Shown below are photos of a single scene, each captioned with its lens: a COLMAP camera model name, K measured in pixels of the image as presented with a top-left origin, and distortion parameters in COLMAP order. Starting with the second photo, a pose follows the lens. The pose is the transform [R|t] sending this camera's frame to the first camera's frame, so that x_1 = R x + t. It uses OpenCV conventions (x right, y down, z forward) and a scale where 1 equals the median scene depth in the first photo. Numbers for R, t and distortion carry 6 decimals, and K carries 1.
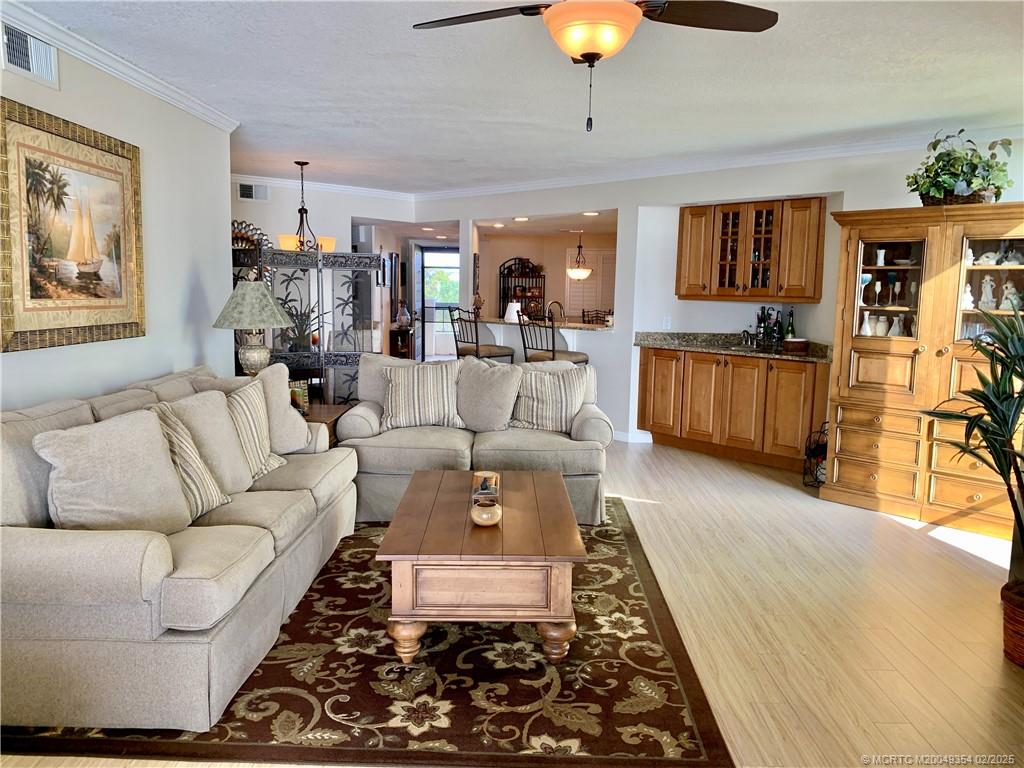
lens RADIAL K [[783.2, 0, 506.9], [0, 783.2, 388.7], [0, 0, 1]] dist [0.033407, -0.025756]
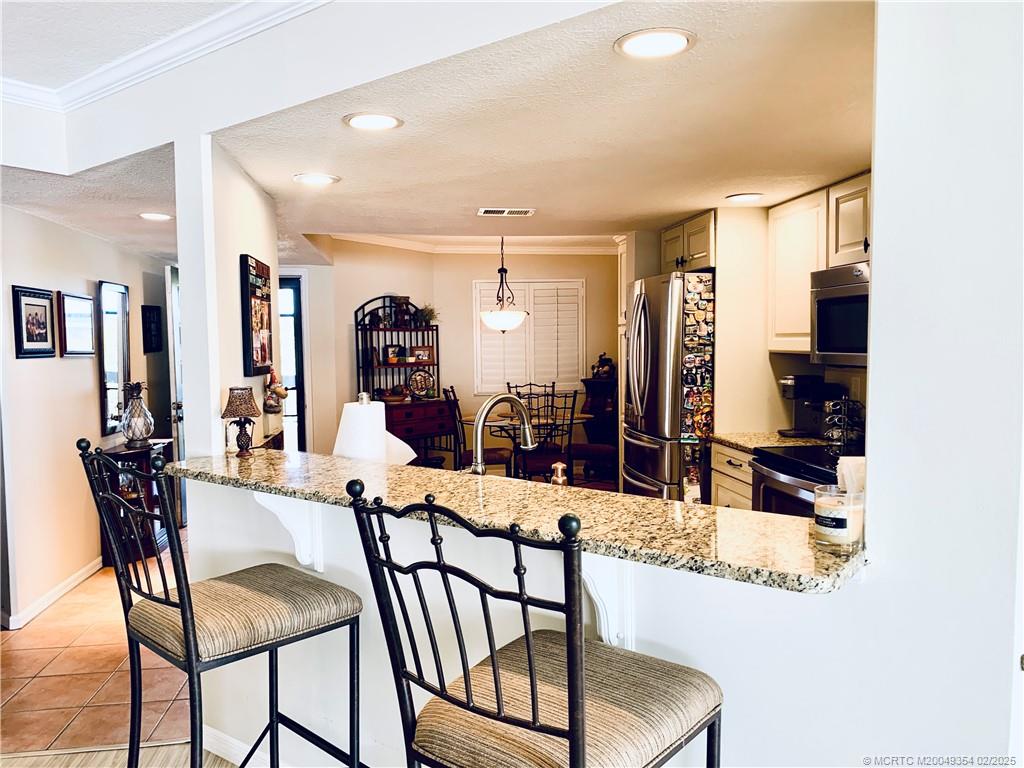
lens RADIAL K [[783.2, 0, 506.8], [0, 783.2, 383.3], [0, 0, 1]] dist [0.033407, -0.025756]
pose [[0.988422, -0.036884, 0.147176, 0.025852], [0.048317, 0.996021, -0.074881, -0.119060], [-0.143828, 0.081125, 0.986272, 0.894270]]
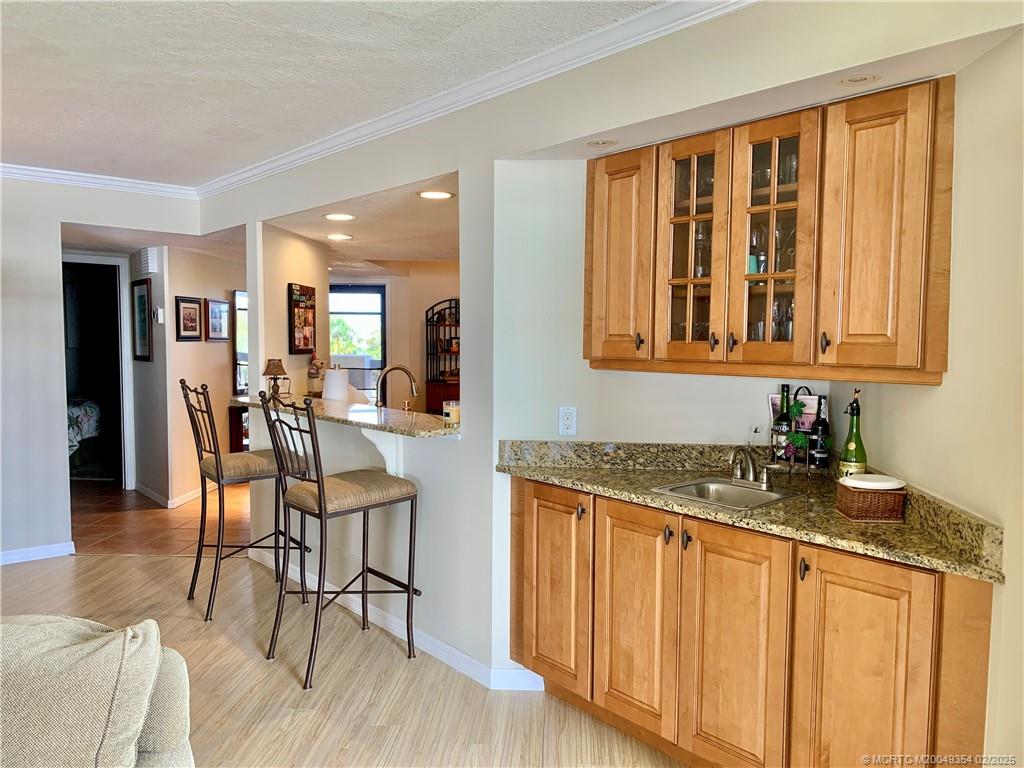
lens RADIAL K [[783.2, 0, 519.4], [0, 783.2, 385.6], [0, 0, 1]] dist [0.033407, -0.025756]
pose [[0.999154, -0.006868, -0.040557, 0.207953], [0.004102, 0.997683, -0.067910, -0.078863], [0.040929, 0.067687, 0.996867, 0.593403]]
